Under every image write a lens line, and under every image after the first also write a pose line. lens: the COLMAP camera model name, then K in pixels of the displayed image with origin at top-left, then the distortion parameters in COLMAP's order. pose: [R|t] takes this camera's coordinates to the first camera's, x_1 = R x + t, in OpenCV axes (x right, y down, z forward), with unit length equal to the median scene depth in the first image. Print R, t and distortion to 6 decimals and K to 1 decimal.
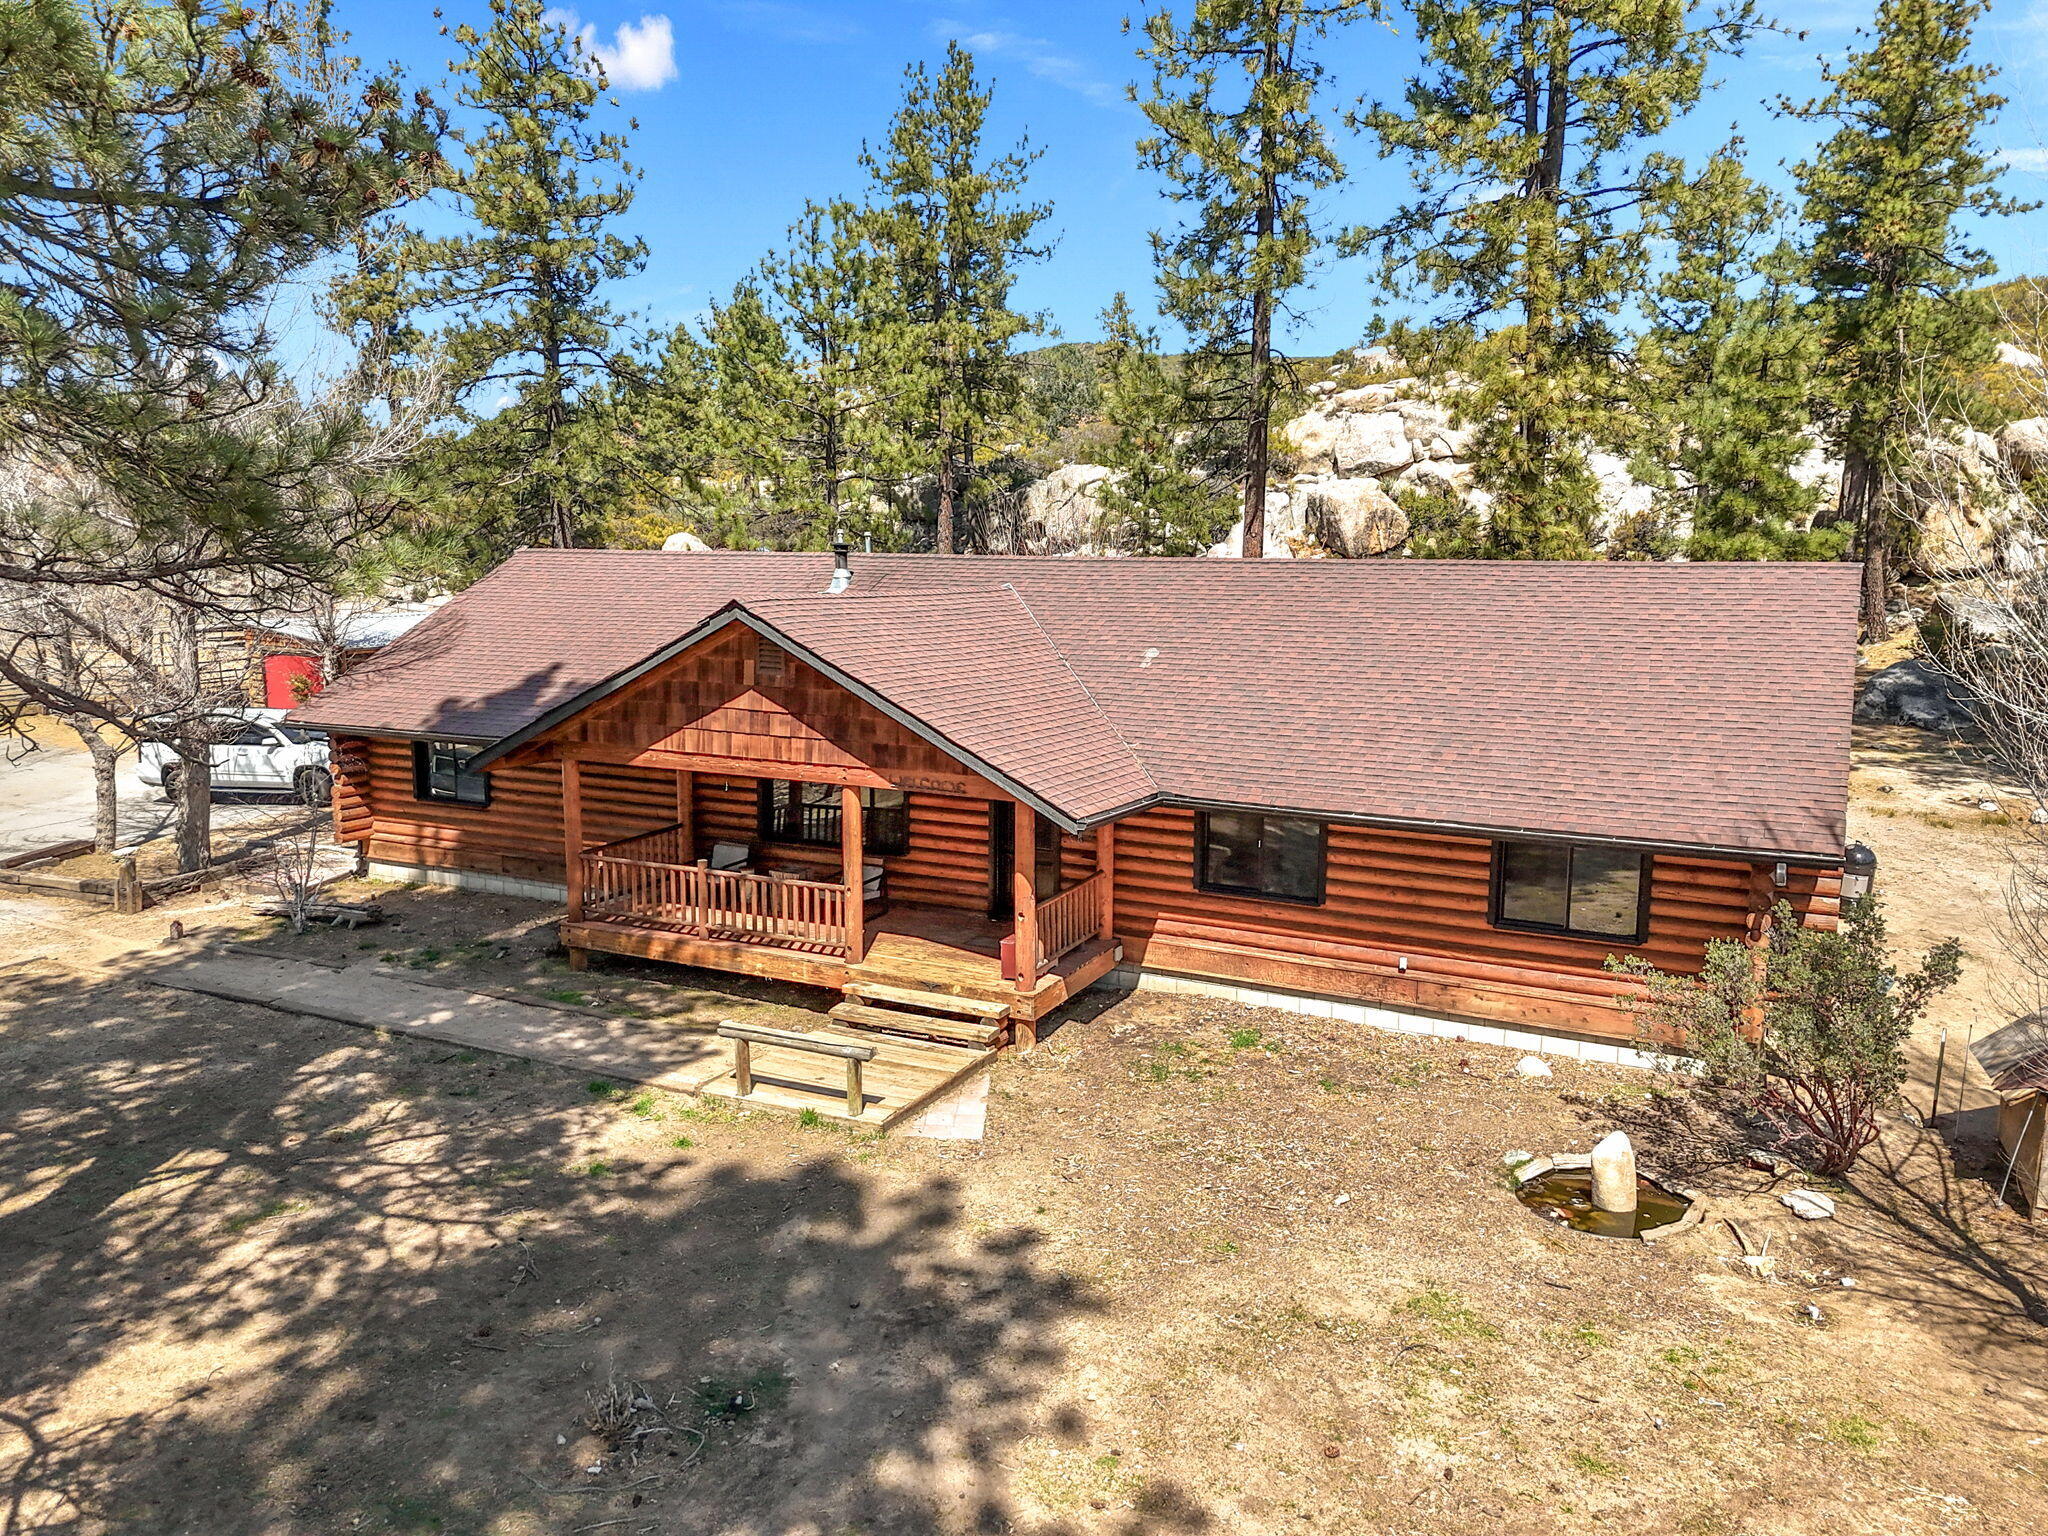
lens RADIAL K [[1502.8, 0, 1072.2], [0, 1502.8, 759.8], [0, 0, 1]] dist [0.005031, -0.000280]
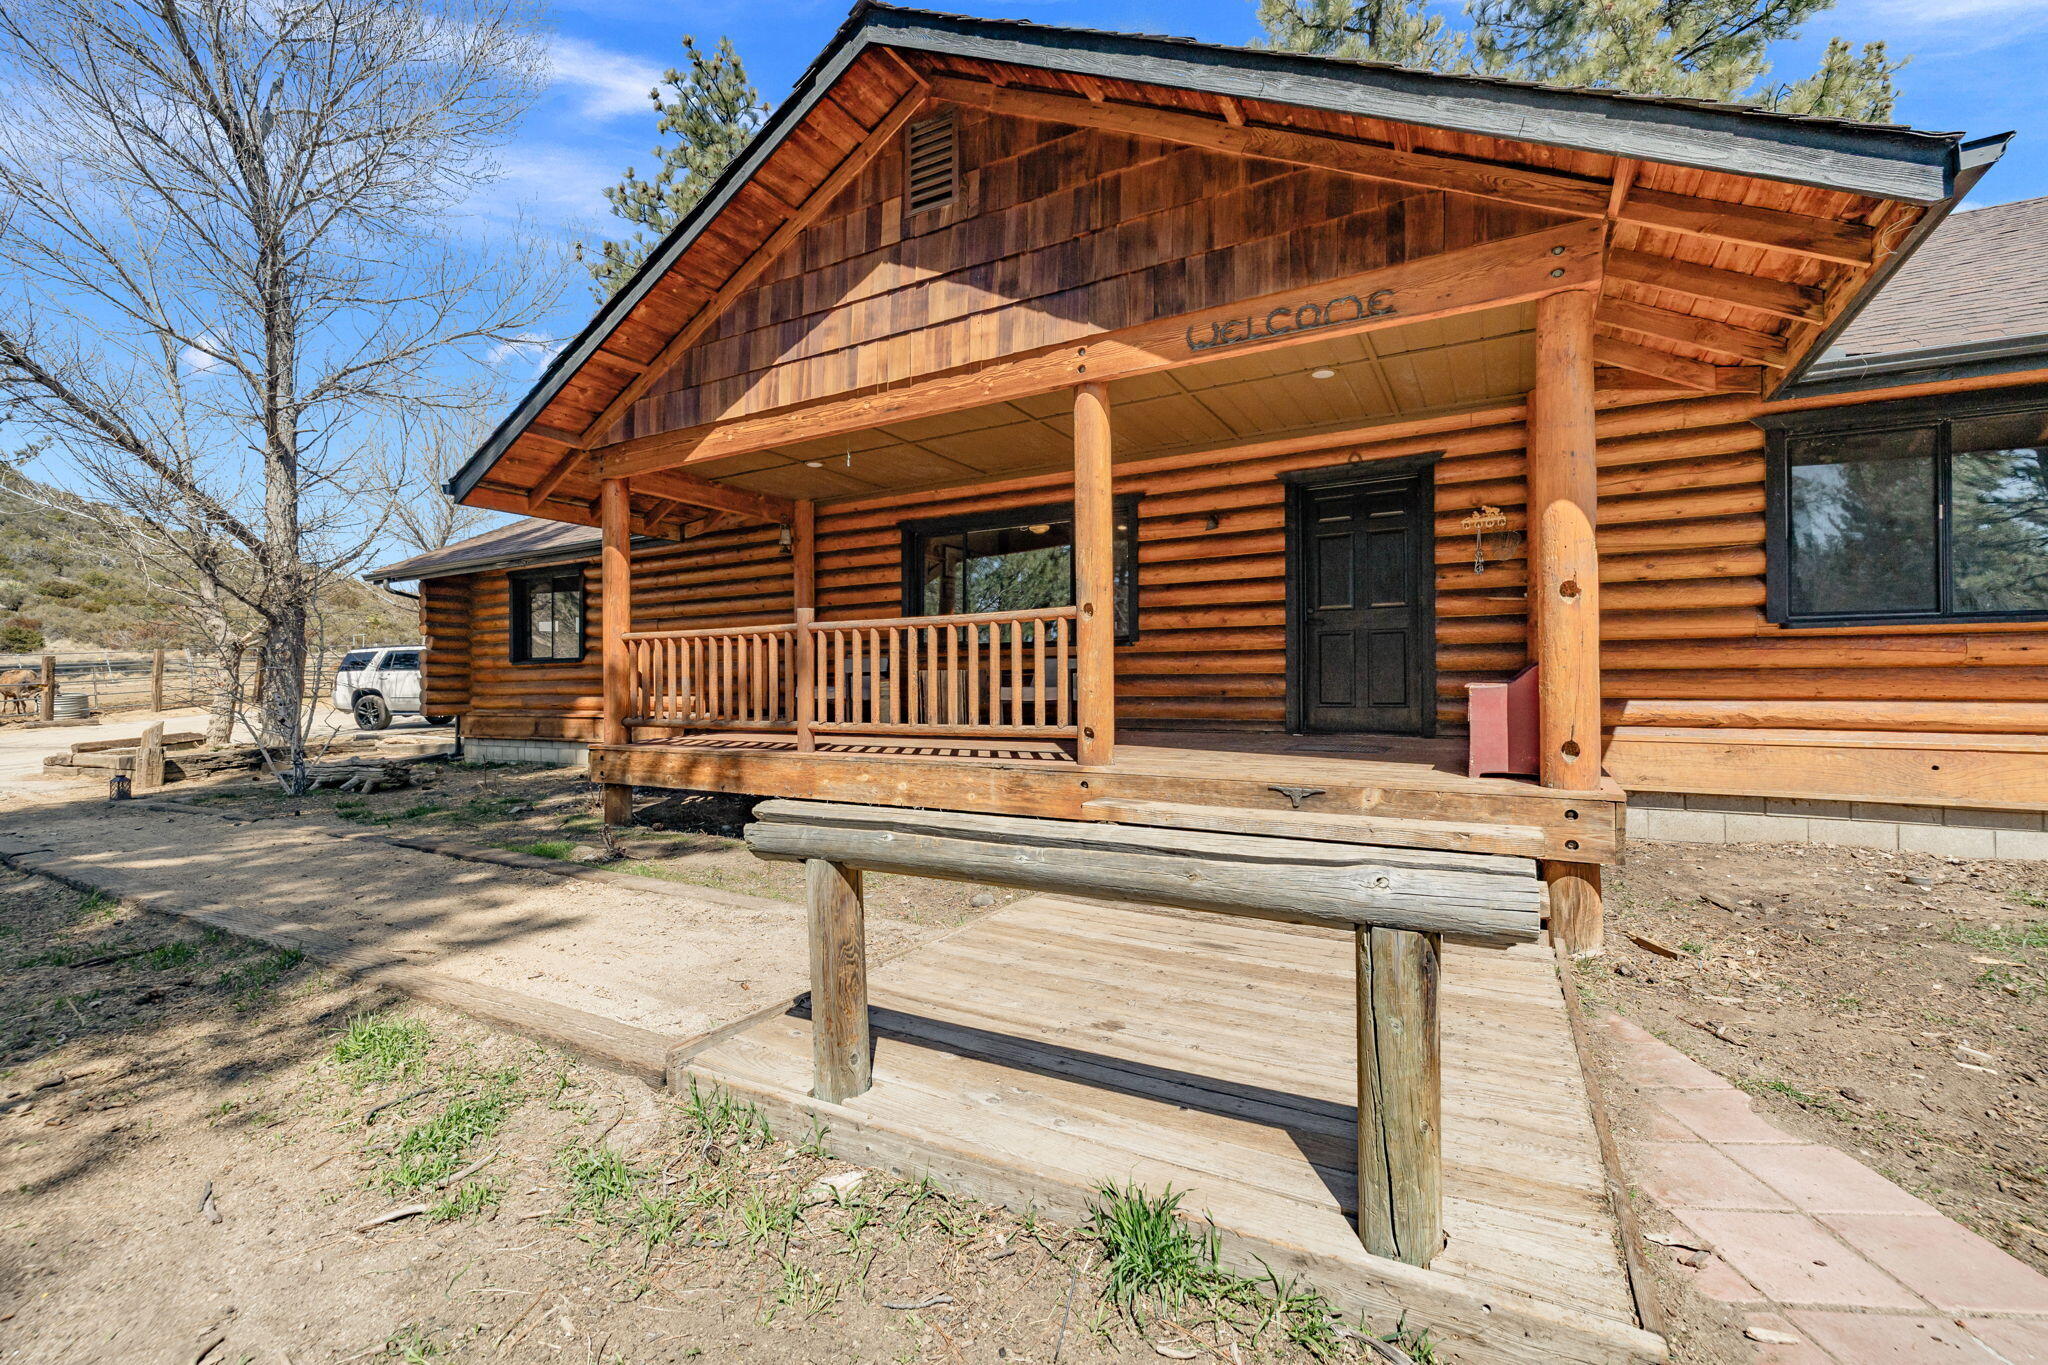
lens RADIAL K [[863.0, 0, 1014.0], [0, 863.0, 679.9], [0, 0, 1]] dist [0.001919, 0.000318]
pose [[0.996837, -0.017732, -0.077473, -0.152204], [0.005999, 0.988800, -0.149128, 0.151898], [0.079249, 0.148192, 0.985778, 0.733225]]
